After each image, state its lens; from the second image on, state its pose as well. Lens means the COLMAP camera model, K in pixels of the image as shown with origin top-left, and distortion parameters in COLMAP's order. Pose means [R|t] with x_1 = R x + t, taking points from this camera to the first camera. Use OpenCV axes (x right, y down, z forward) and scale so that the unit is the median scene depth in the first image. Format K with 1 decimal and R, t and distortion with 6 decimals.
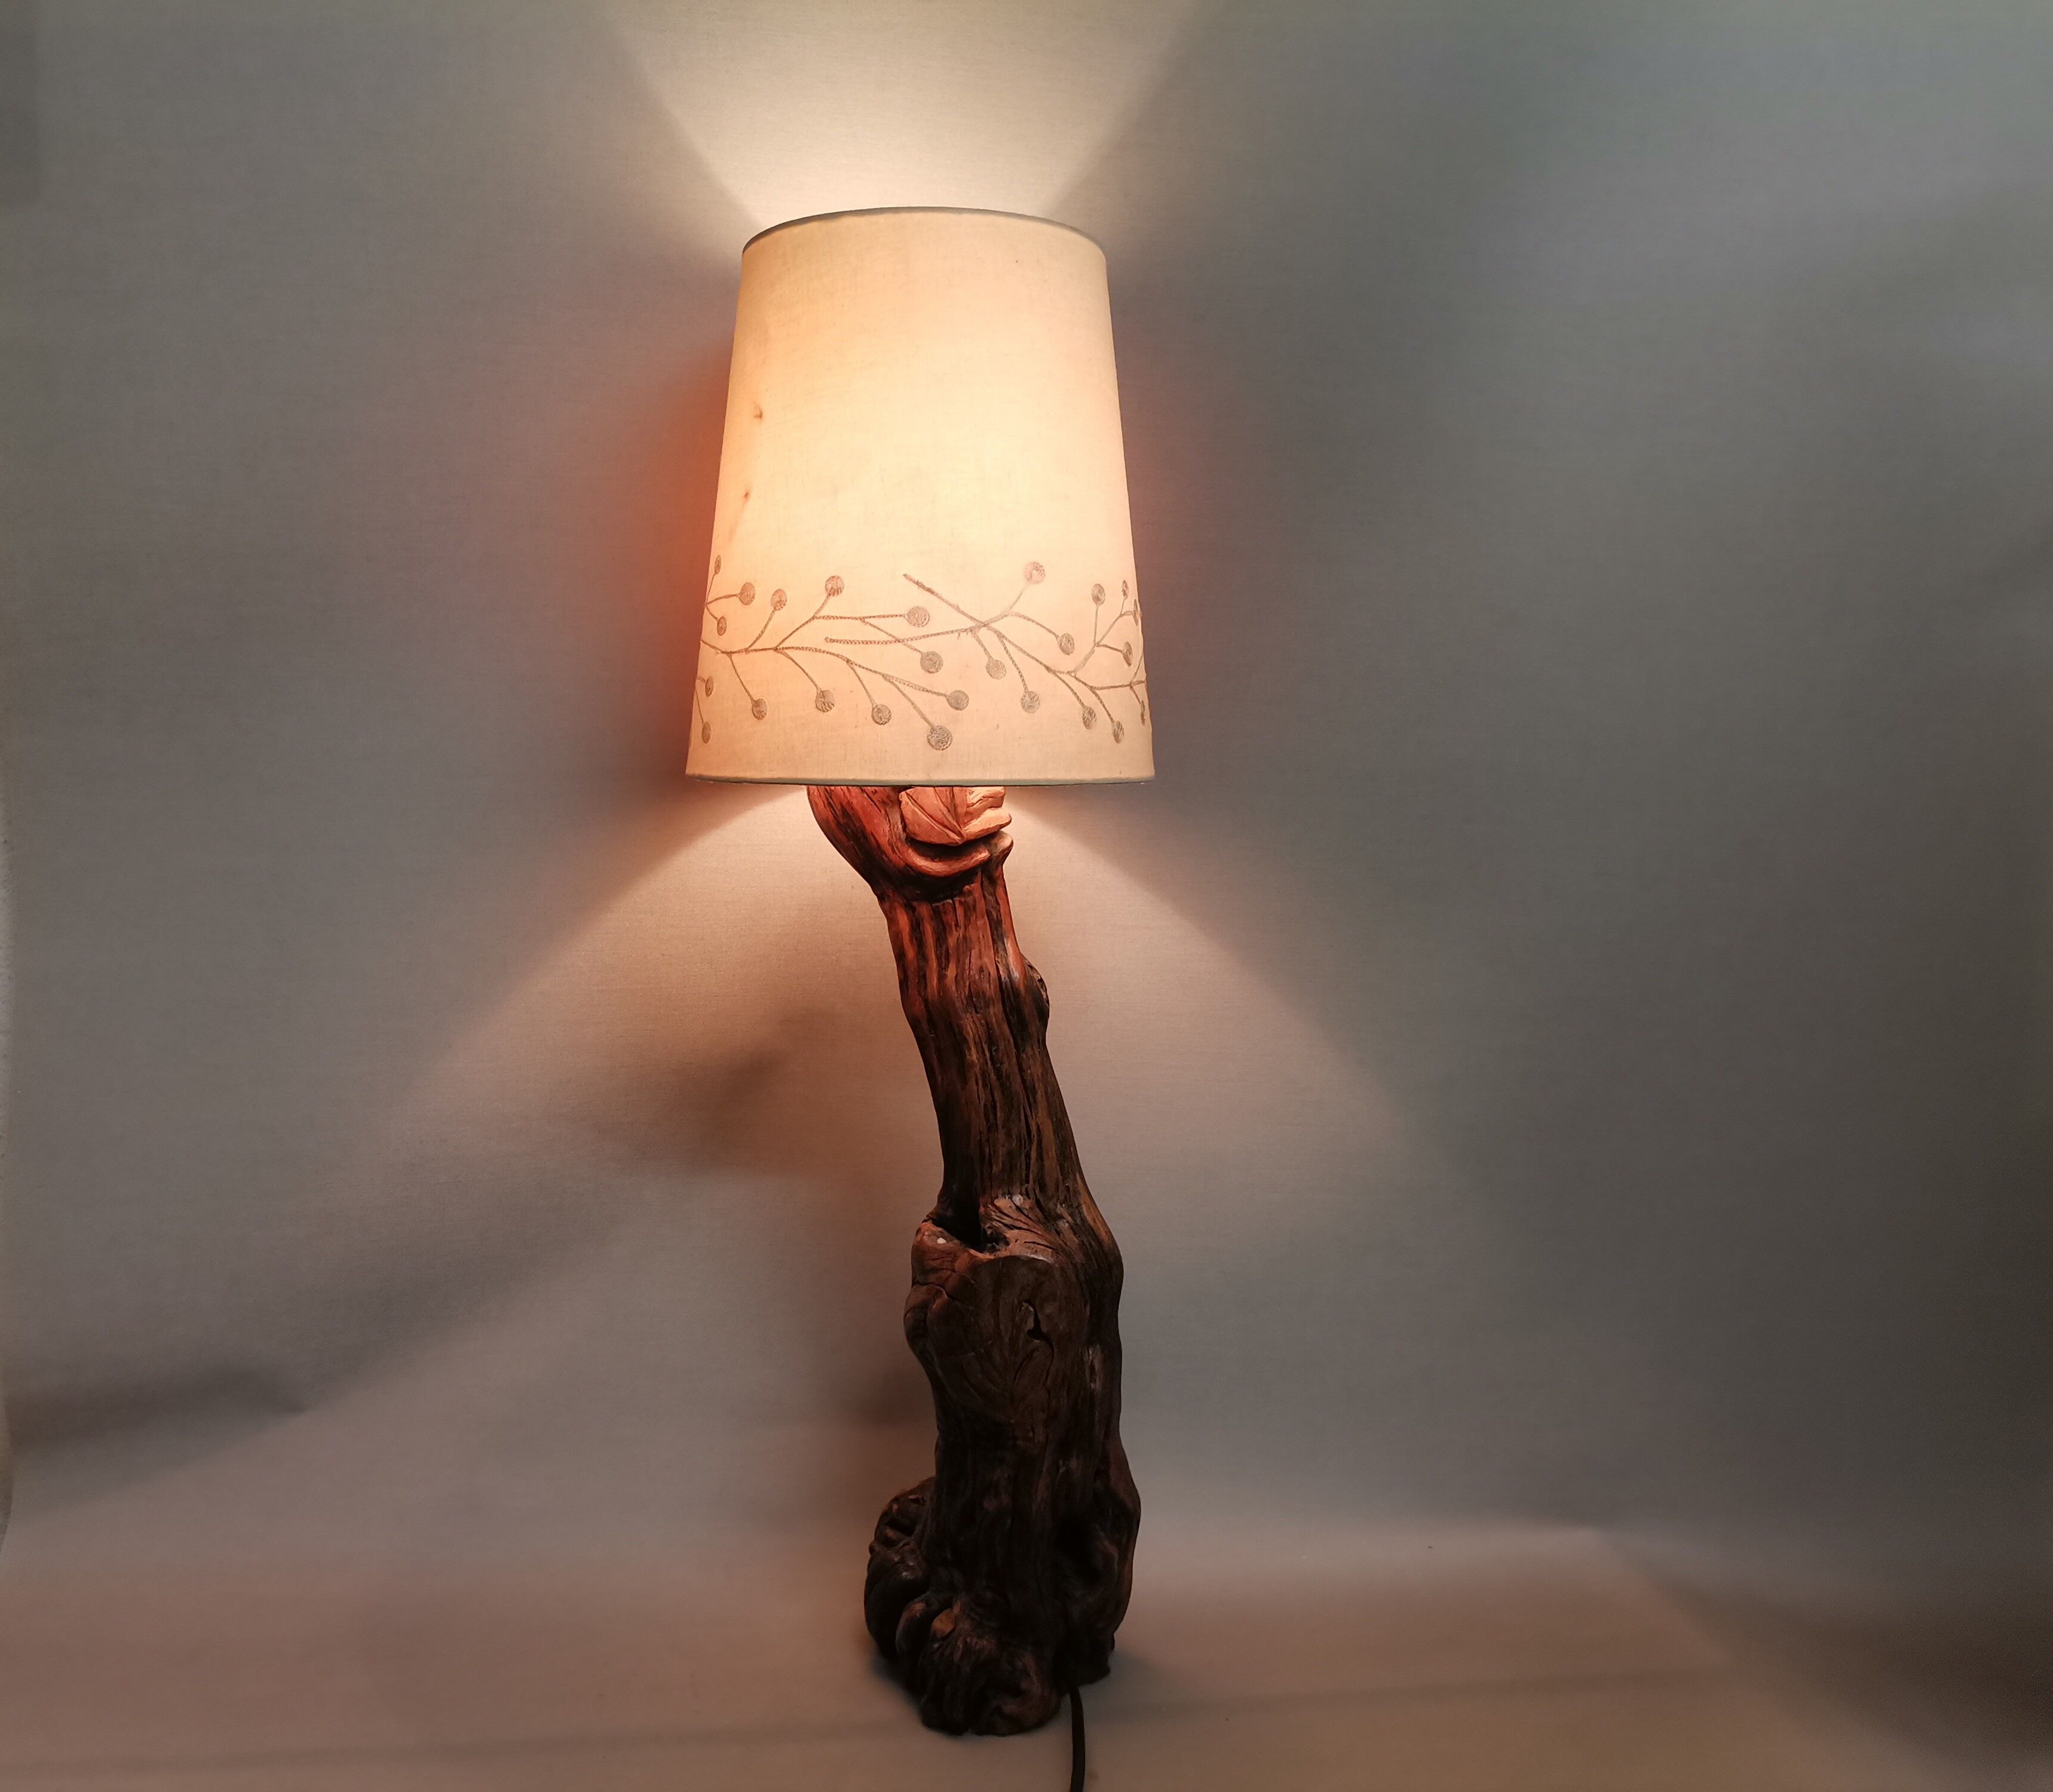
lens RADIAL K [[1781.2, 0, 961.6], [0, 1781.2, 893.8], [0, 0, 1]] dist [0.012321, -0.003227]
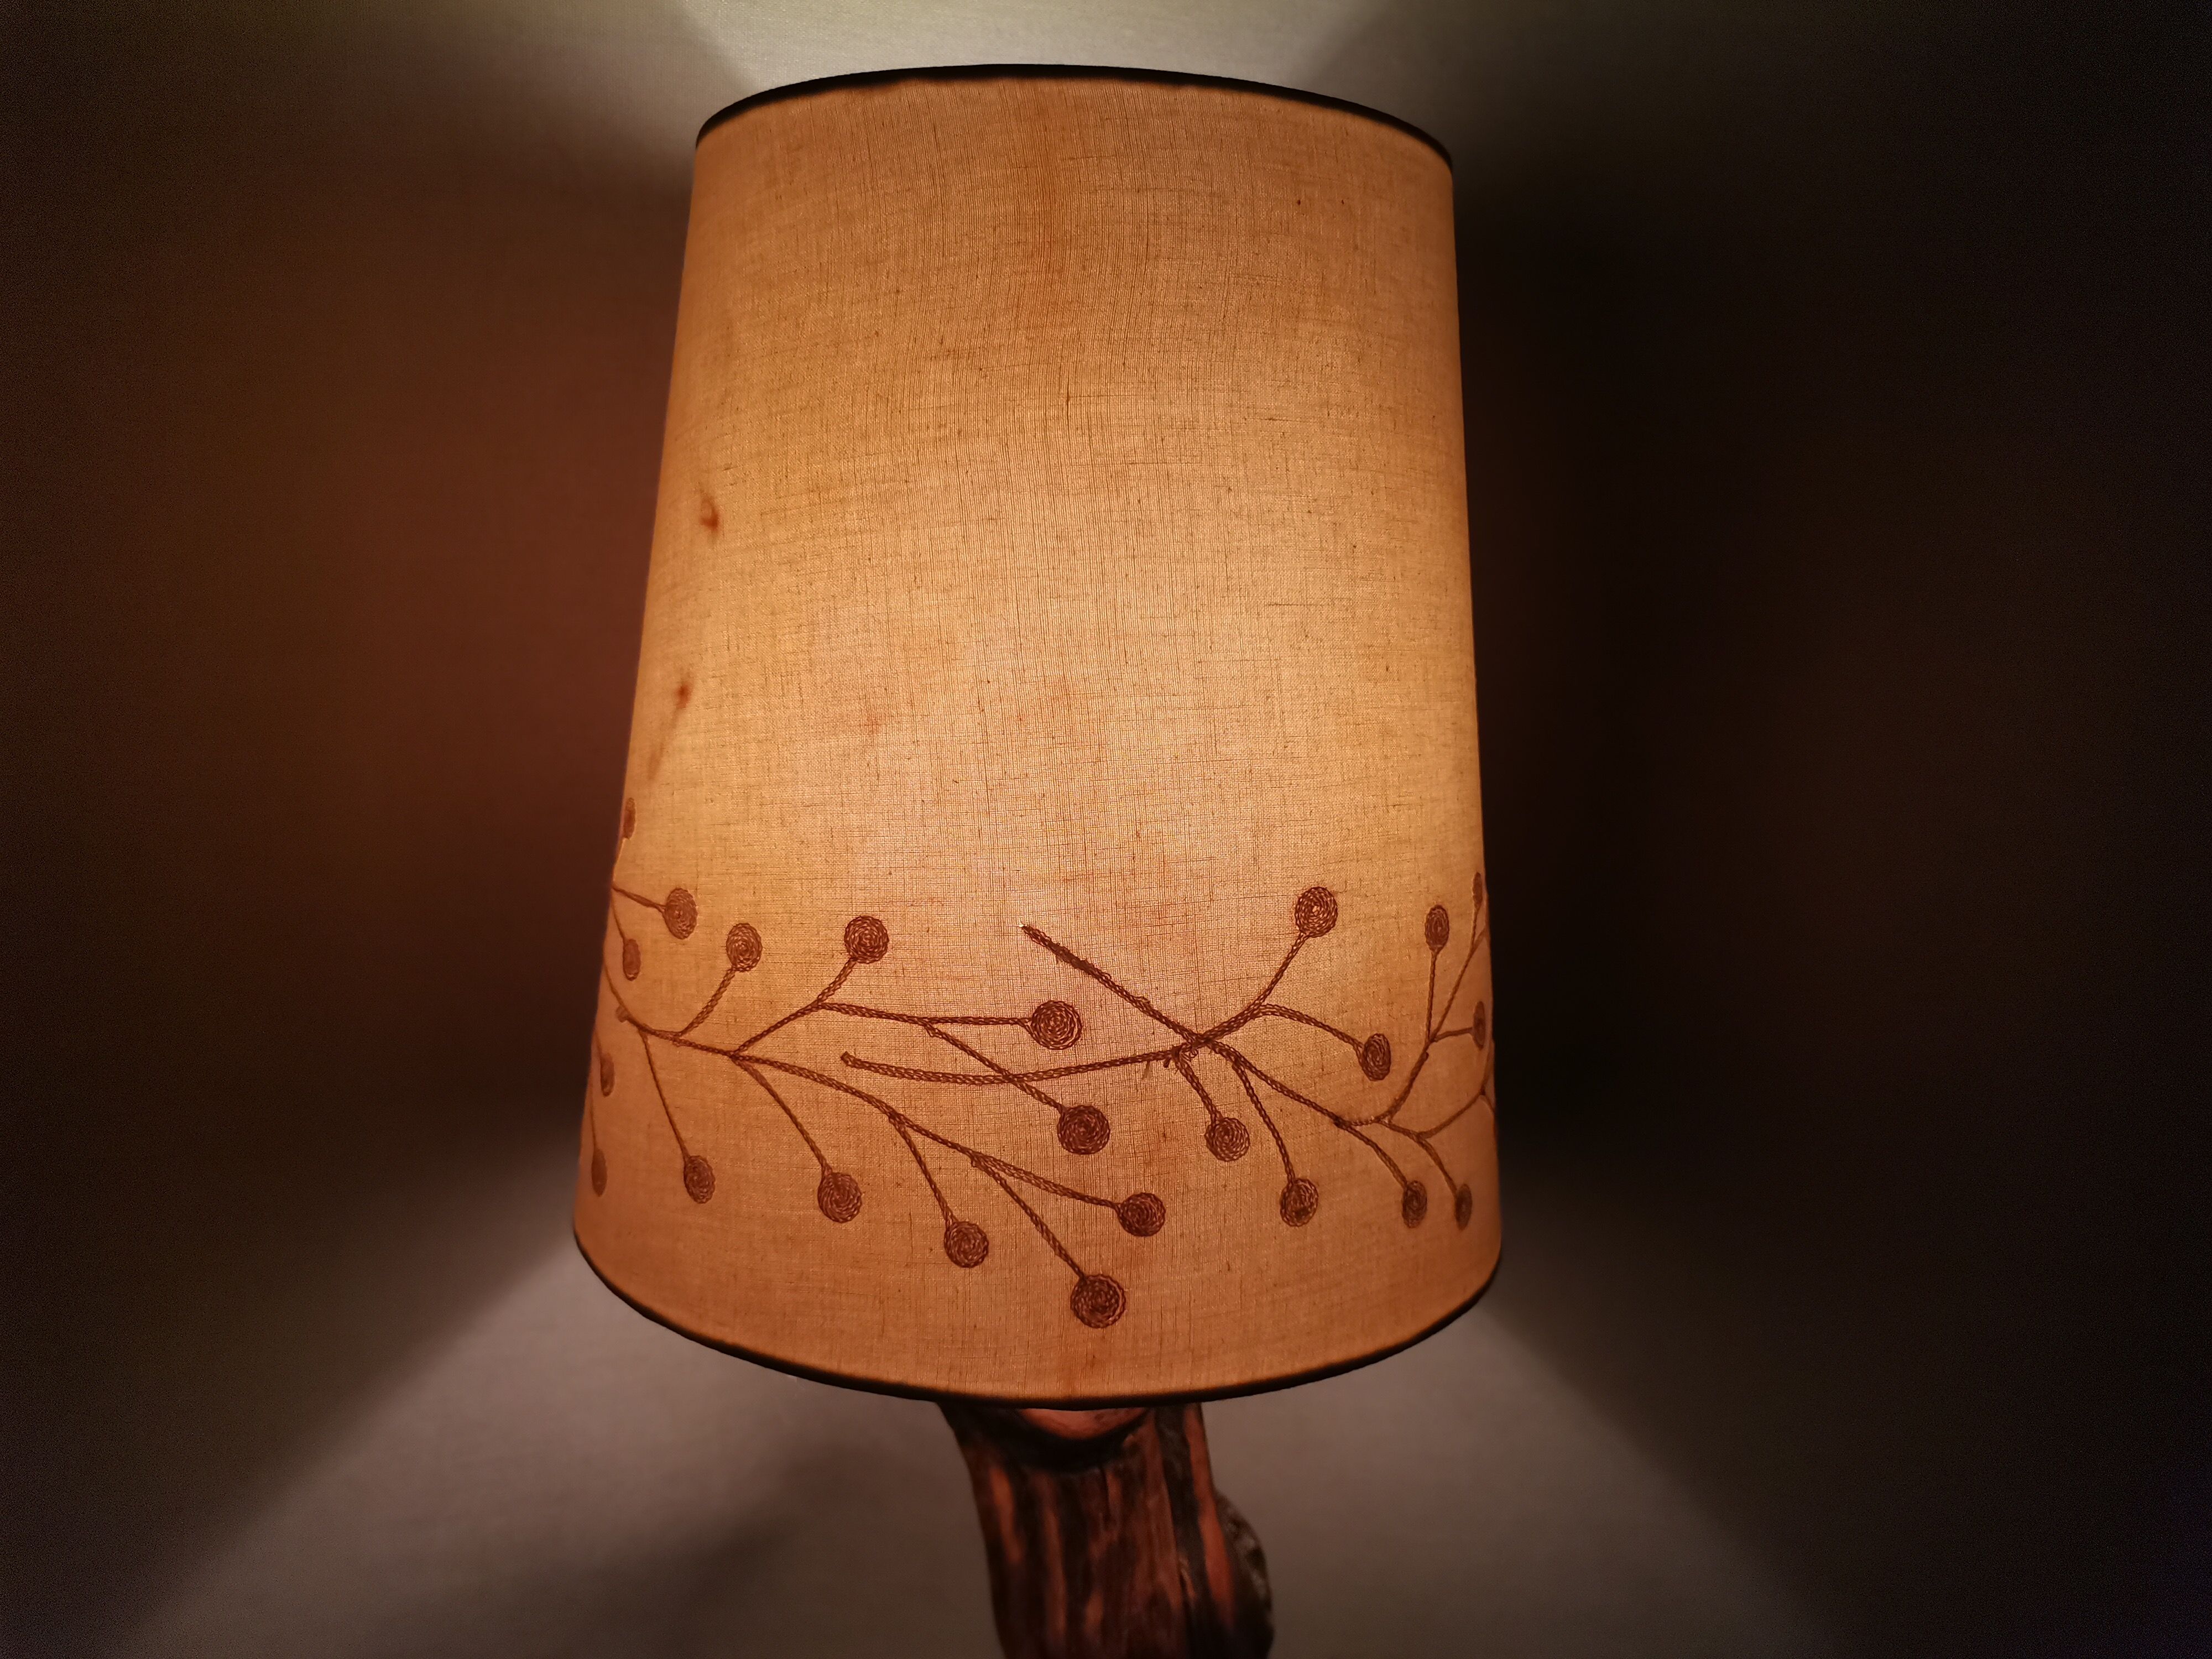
lens RADIAL K [[1692.6, 0, 1106.0], [0, 1692.6, 829.5], [0, 0, 1]] dist [0.002764, -0.003586]
pose [[0.999032, 0.023817, 0.036984, -0.026287], [-0.025842, 0.998137, 0.055274, -0.208752], [-0.035598, -0.056176, 0.997786, 0.542401]]
